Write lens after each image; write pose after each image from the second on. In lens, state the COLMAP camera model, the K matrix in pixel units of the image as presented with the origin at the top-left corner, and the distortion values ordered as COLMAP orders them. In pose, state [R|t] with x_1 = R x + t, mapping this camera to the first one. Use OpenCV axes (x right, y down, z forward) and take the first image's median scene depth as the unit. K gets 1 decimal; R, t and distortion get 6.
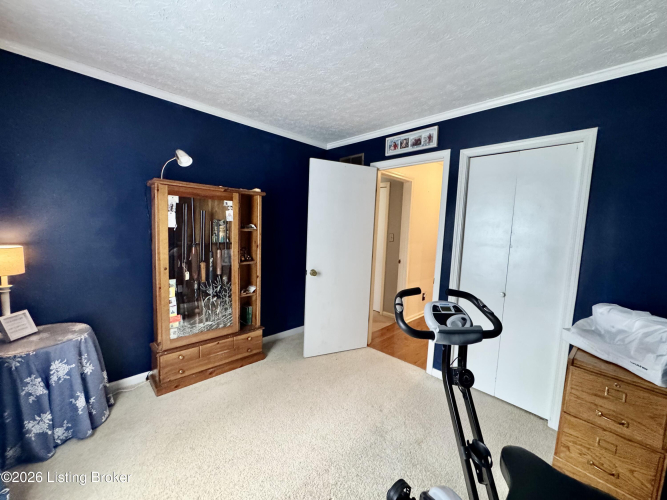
lens RADIAL K [[266.7, 0, 333.5], [0, 266.7, 250.0], [0, 0, 1]] dist [0.000460, 0.000275]
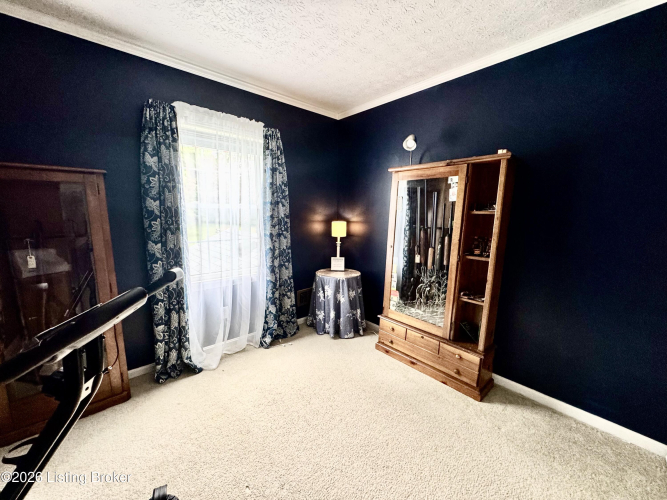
lens RADIAL K [[266.7, 0, 333.5], [0, 266.7, 250.0], [0, 0, 1]] dist [0.000460, 0.000275]
pose [[-0.040968, 0.107255, -0.993387, 0.450846], [-0.115042, 0.987103, 0.111321, -0.011548], [0.992516, 0.118842, -0.028100, 0.683813]]
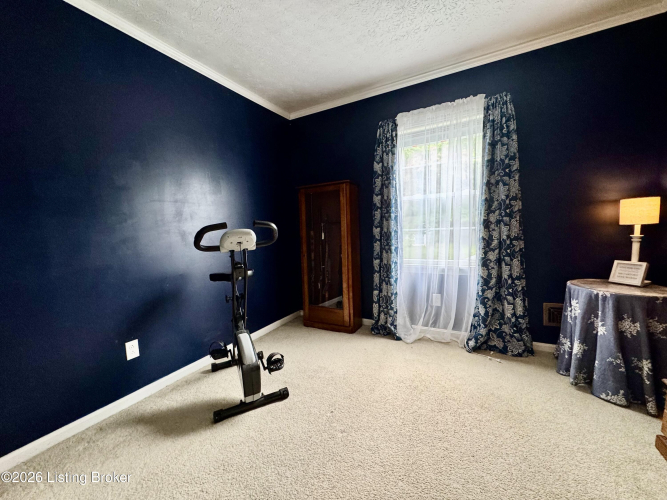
lens RADIAL K [[266.7, 0, 333.5], [0, 266.7, 250.0], [0, 0, 1]] dist [0.000460, 0.000275]
pose [[-0.952297, 0.027872, -0.303899, 0.170783], [-0.024425, 0.985665, 0.166937, 0.031498], [0.304195, 0.166396, -0.937965, 1.094693]]
